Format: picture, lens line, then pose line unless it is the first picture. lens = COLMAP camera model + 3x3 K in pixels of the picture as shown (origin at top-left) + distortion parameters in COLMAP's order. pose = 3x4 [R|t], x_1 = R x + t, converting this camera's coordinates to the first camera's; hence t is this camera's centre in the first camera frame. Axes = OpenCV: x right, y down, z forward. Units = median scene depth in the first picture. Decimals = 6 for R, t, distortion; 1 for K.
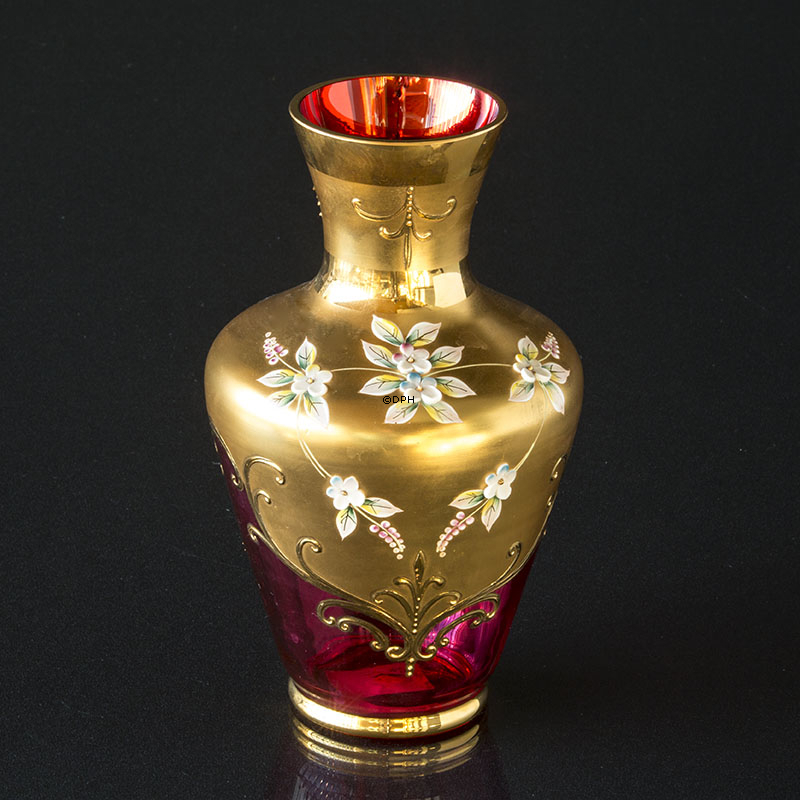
lens RADIAL K [[3066.5, 0, 395.5], [0, 3066.5, 366.6], [0, 0, 1]] dist [0.169362, 0.000000]
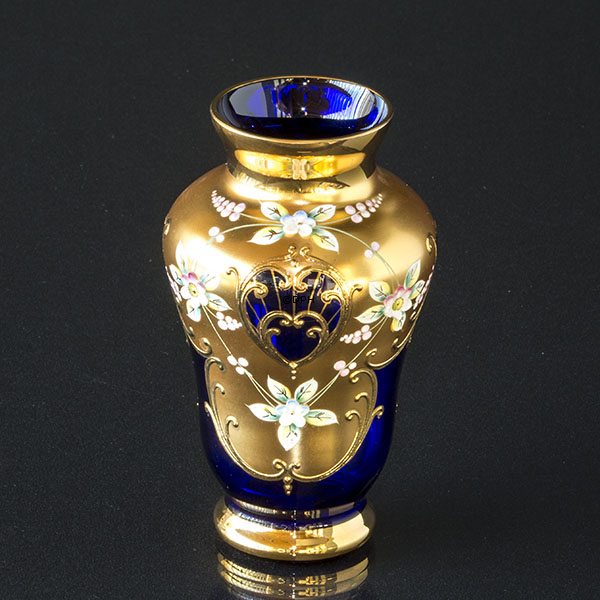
lens RADIAL K [[2267.0, 0, 302.6], [0, 2267.0, 301.1], [0, 0, 1]] dist [0.192785, 0.000000]
pose [[0.999998, -0.000165, 0.001891, -0.001388], [0.000165, 1.000000, -0.000019, 0.034474], [-0.001891, 0.000019, 0.999998, 0.245970]]
